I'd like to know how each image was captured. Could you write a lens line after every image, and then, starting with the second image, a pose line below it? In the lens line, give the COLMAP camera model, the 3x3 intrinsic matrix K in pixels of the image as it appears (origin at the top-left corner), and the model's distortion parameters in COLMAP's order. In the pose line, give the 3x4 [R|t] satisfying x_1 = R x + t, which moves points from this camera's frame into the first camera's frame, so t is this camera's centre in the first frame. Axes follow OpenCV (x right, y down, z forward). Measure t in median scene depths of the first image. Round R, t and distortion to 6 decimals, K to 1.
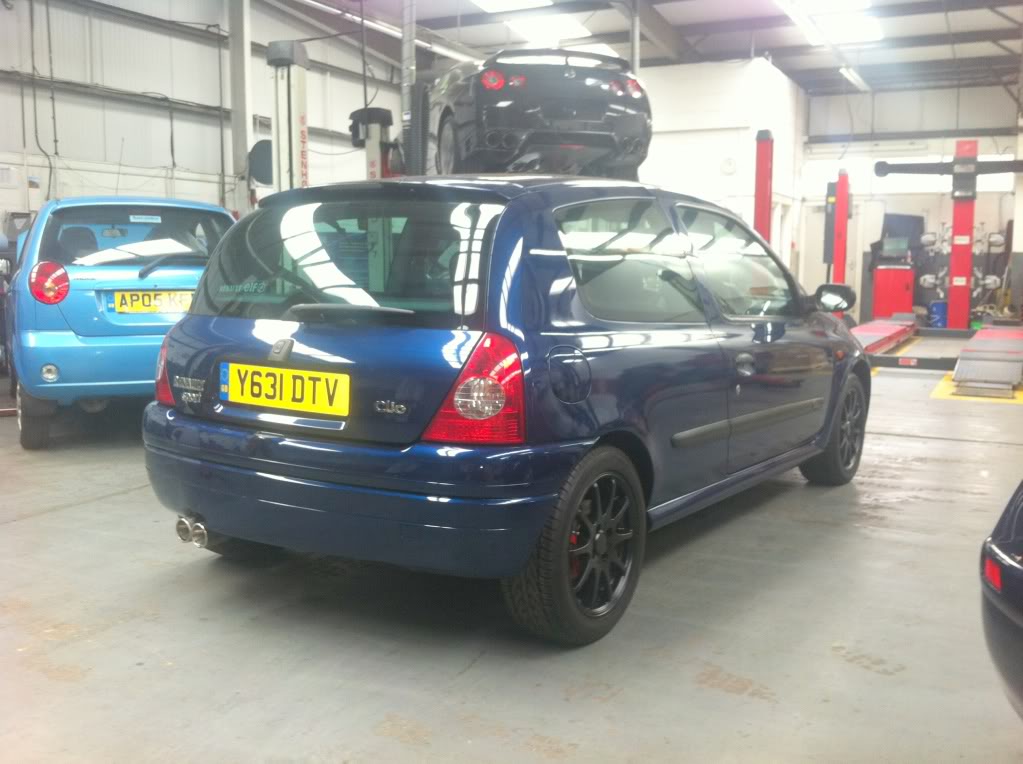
lens RADIAL K [[1031.6, 0, 516.7], [0, 1031.6, 380.4], [0, 0, 1]] dist [-0.017846, 0.000000]
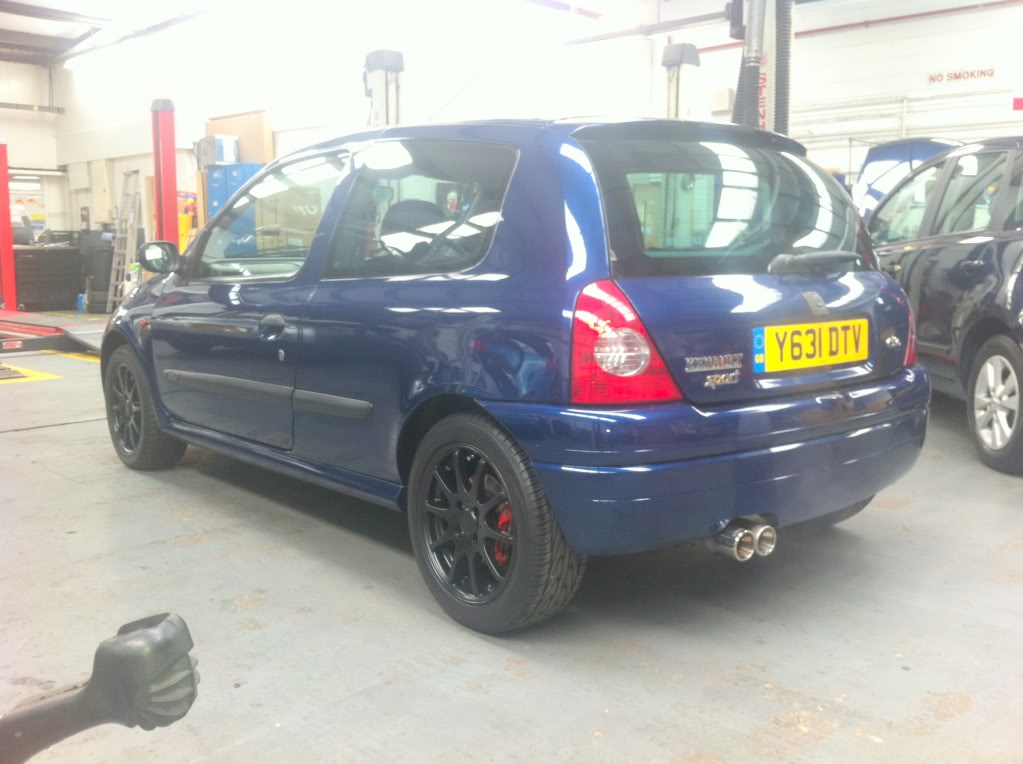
lens RADIAL K [[1031.6, 0, 516.9], [0, 1031.6, 385.5], [0, 0, 1]] dist [-0.017846, 0.000000]
pose [[0.222469, -0.141248, 0.964654, -1.172991], [0.111601, 0.986635, 0.118730, -0.094879], [-0.968531, 0.081242, 0.235259, 1.030482]]
